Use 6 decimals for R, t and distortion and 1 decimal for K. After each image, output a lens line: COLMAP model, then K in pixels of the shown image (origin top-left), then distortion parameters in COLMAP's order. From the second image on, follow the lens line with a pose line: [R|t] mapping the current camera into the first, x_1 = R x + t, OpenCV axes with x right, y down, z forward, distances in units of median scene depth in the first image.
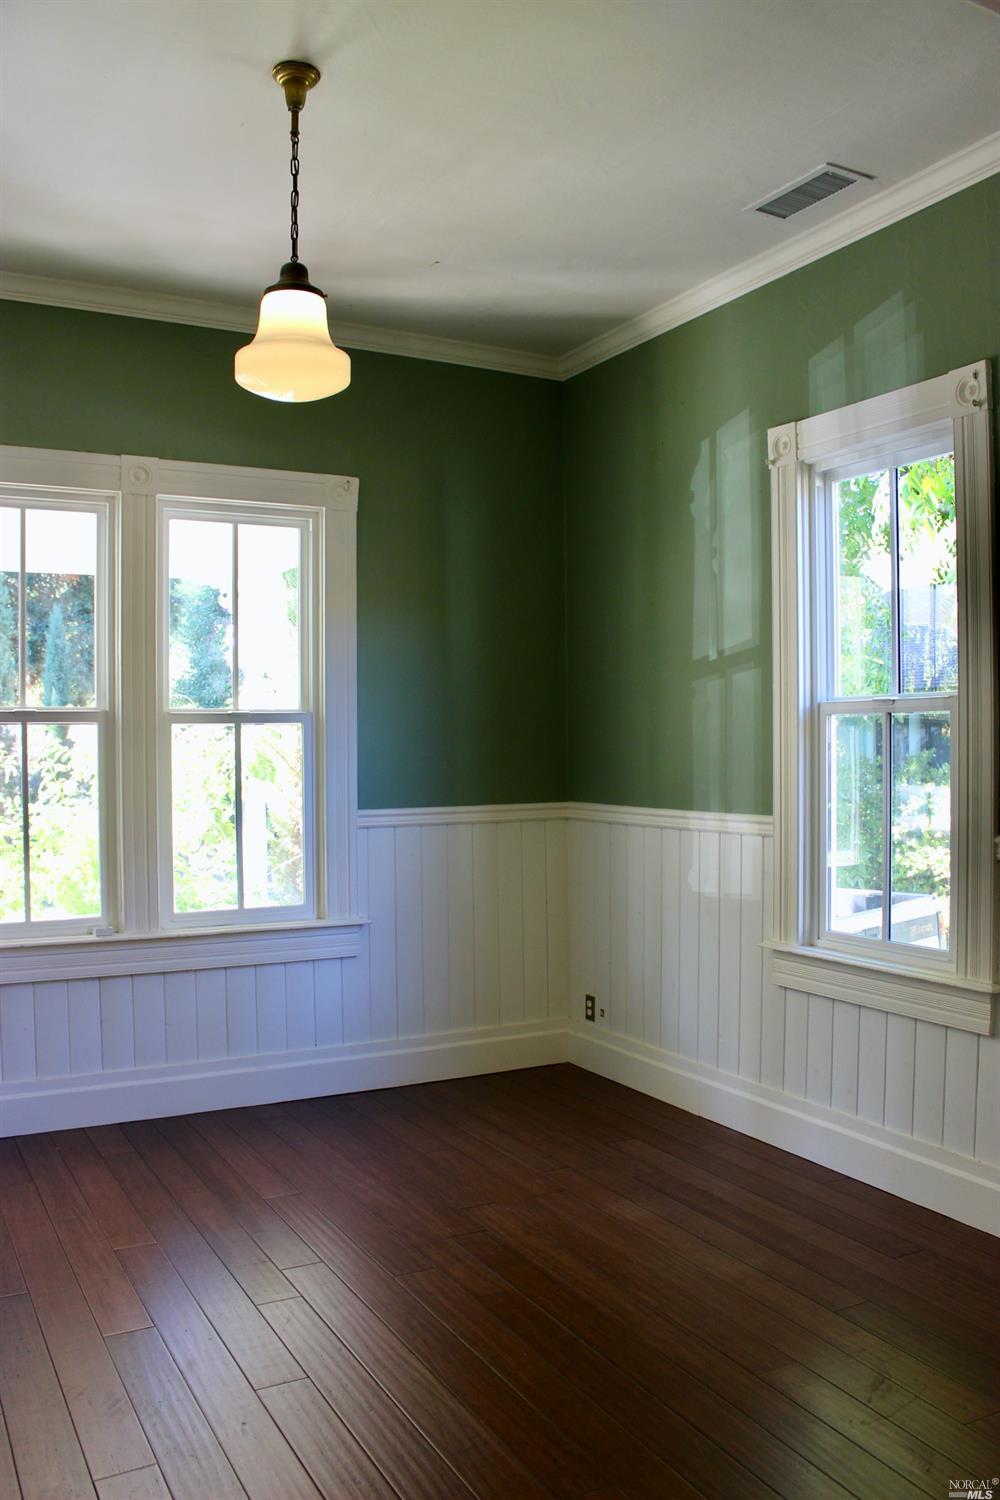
lens RADIAL K [[1207.4, 0, 500.0], [0, 1207.4, 750.0], [0, 0, 1]] dist [-0.112159, -0.007372]
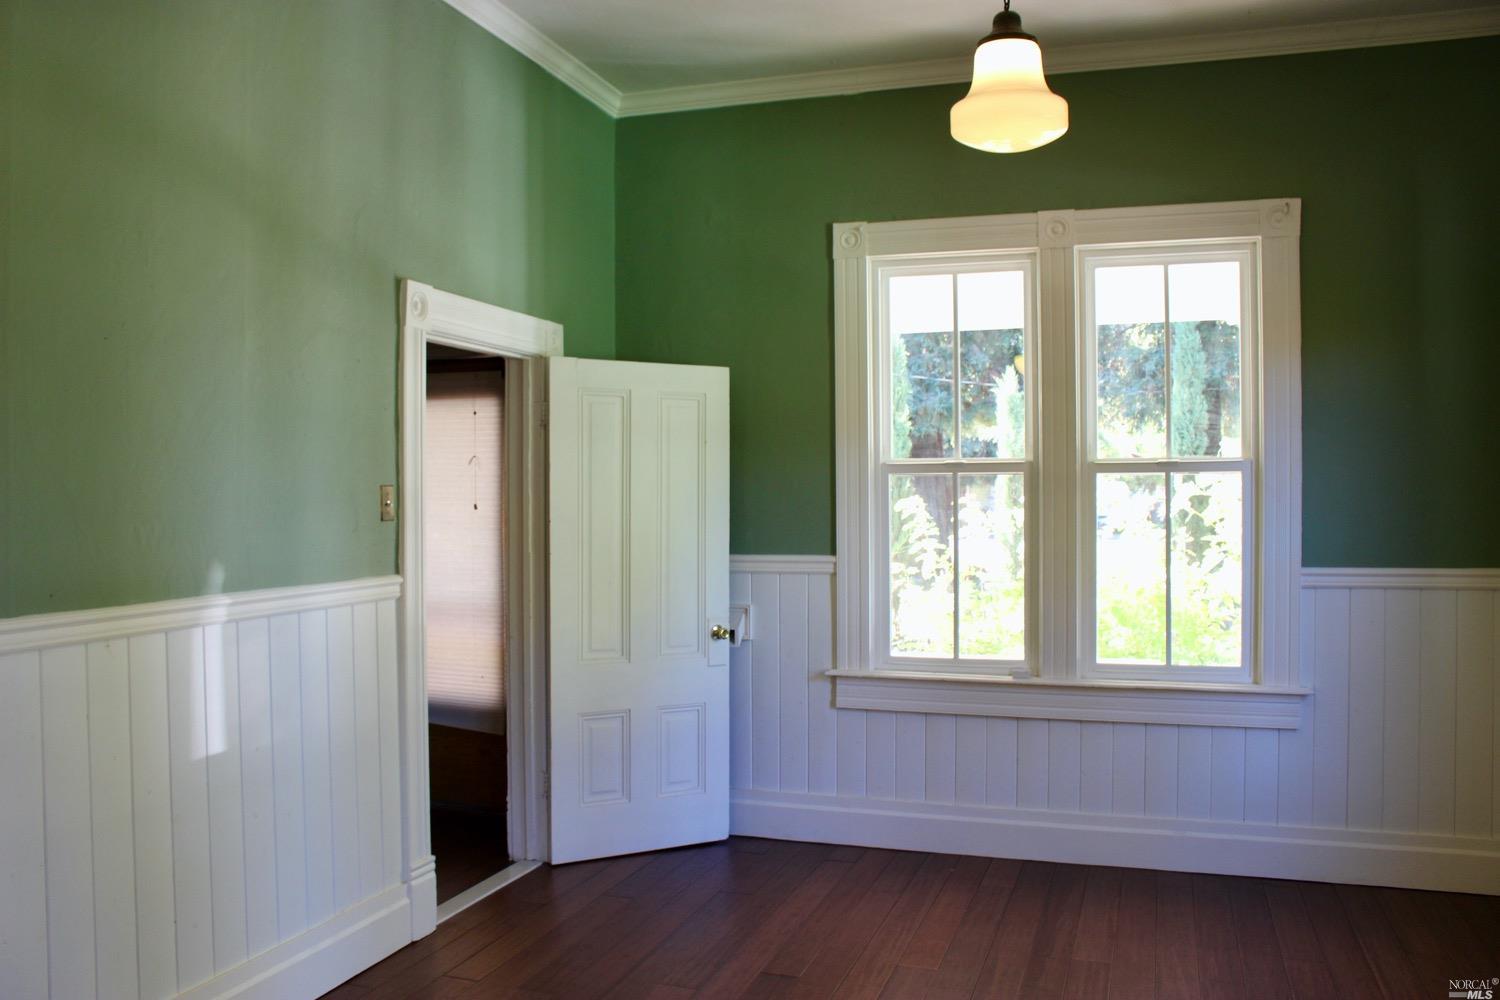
lens RADIAL K [[1192.4, 0, 750.0], [0, 1192.4, 500.0], [0, 0, 1]] dist [-0.197137, 0.166523]
pose [[0.683141, 0.006793, -0.730255, 0.241287], [-0.005427, 0.999976, 0.004225, -0.002133], [0.730267, 0.001077, 0.683161, 0.121534]]
